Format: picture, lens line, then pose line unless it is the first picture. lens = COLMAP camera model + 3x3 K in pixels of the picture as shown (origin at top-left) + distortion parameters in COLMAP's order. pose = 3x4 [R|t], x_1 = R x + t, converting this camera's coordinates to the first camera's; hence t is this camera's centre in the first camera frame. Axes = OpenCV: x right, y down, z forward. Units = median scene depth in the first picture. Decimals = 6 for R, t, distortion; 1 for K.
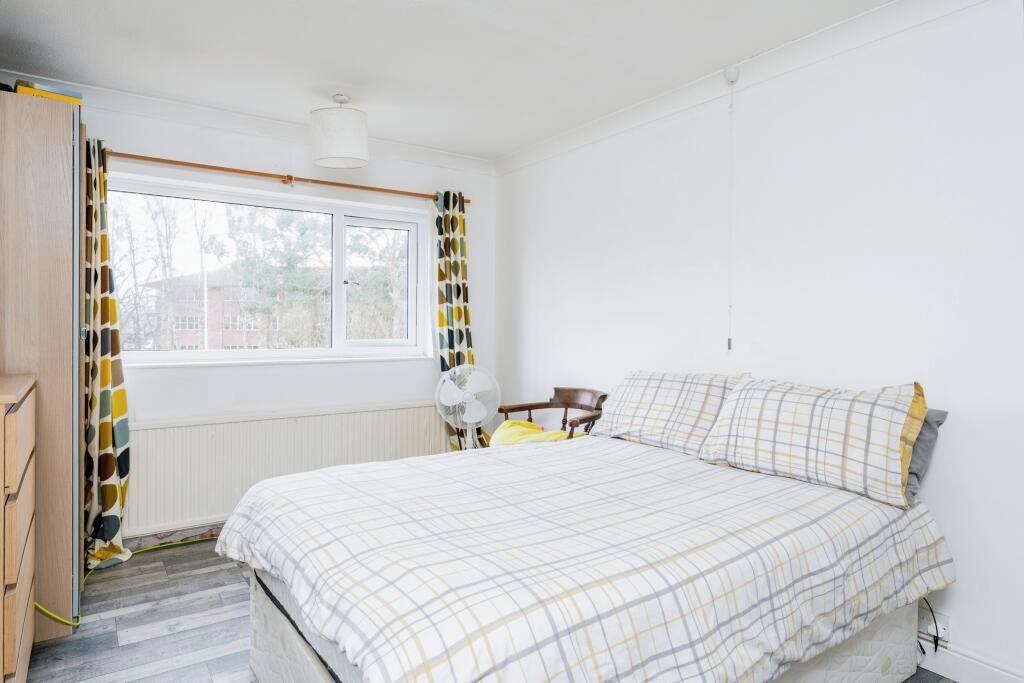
lens RADIAL K [[622.3, 0, 512.0], [0, 622.3, 341.5], [0, 0, 1]] dist [-0.001240, 0.000133]
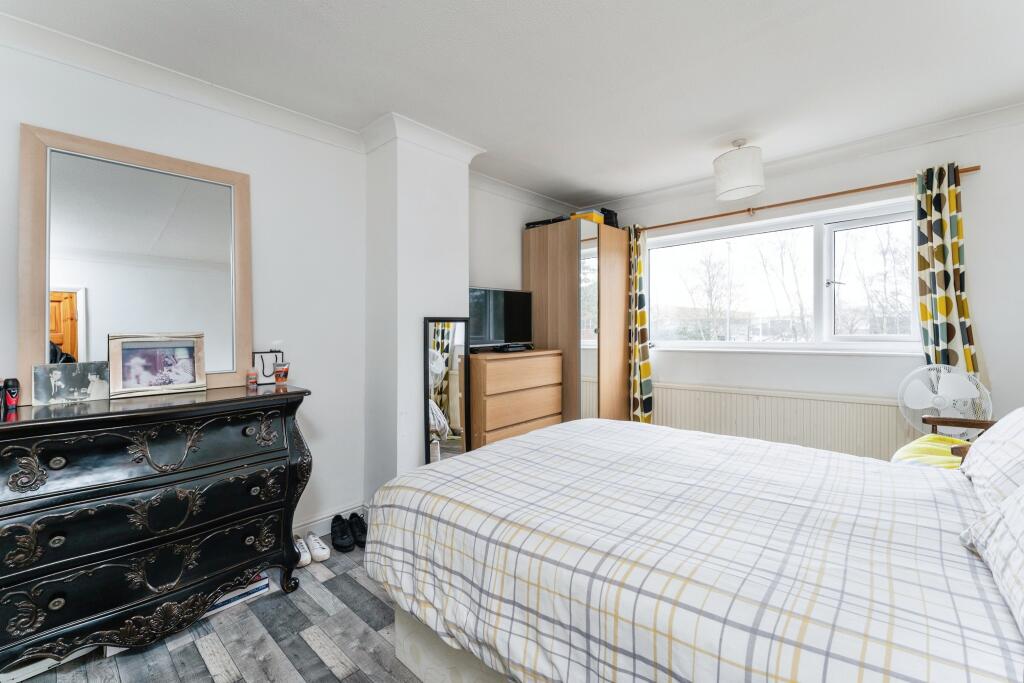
lens RADIAL K [[431.1, 0, 514.9], [0, 431.1, 328.8], [0, 0, 1]] dist [0.001622, 0.000252]
pose [[0.220503, -0.007539, -0.975357, 0.467809], [-0.004247, 0.999953, -0.008690, -0.005386], [0.975377, 0.006058, 0.220460, 0.364898]]
